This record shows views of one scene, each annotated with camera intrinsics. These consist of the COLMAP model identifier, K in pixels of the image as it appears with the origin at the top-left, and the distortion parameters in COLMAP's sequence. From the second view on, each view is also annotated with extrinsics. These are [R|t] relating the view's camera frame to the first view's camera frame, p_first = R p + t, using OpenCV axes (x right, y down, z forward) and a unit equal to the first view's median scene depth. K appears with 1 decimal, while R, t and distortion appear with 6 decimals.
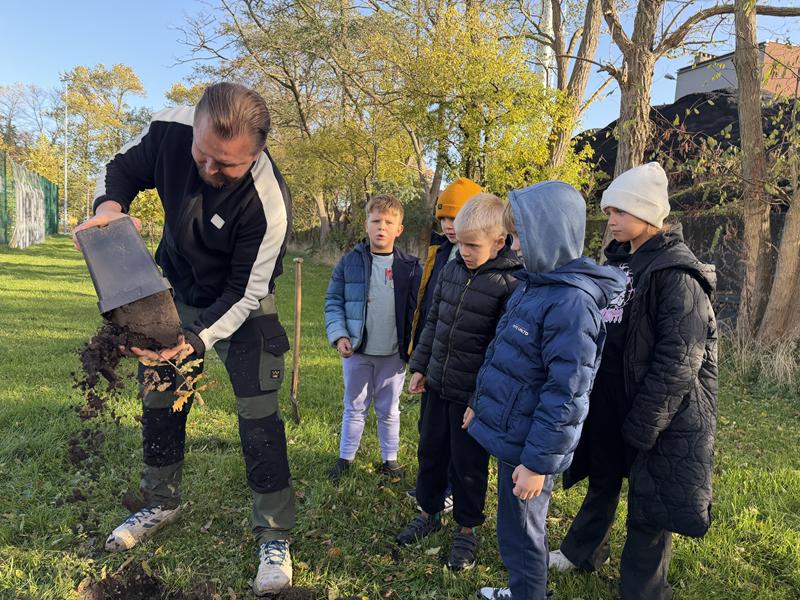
lens RADIAL K [[565.4, 0, 413.2], [0, 565.4, 300.4], [0, 0, 1]] dist [0.052177, -0.055866]
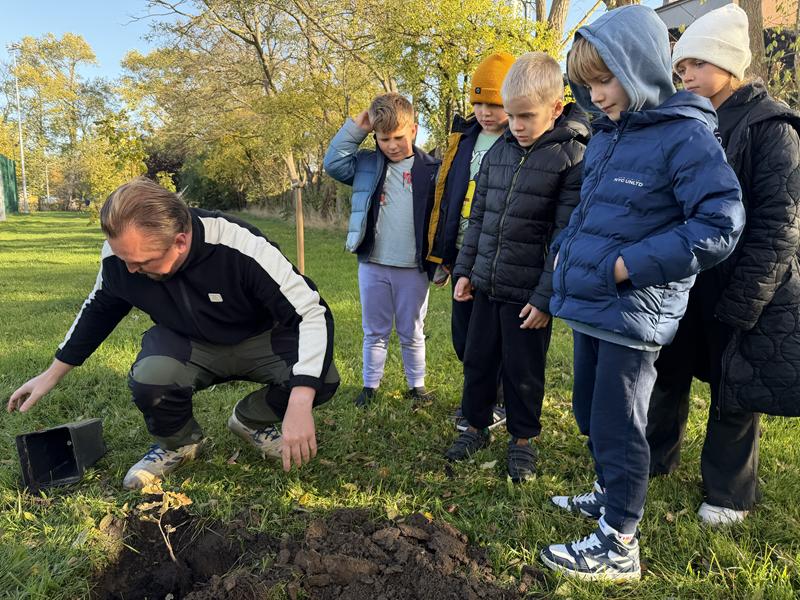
lens RADIAL K [[565.4, 0, 404.7], [0, 565.4, 295.6], [0, 0, 1]] dist [0.052177, -0.055866]
pose [[0.998289, -0.050854, 0.028866, -0.081870], [0.049184, 0.997226, 0.055870, 0.081027], [-0.031627, -0.054355, 0.998021, 0.081293]]
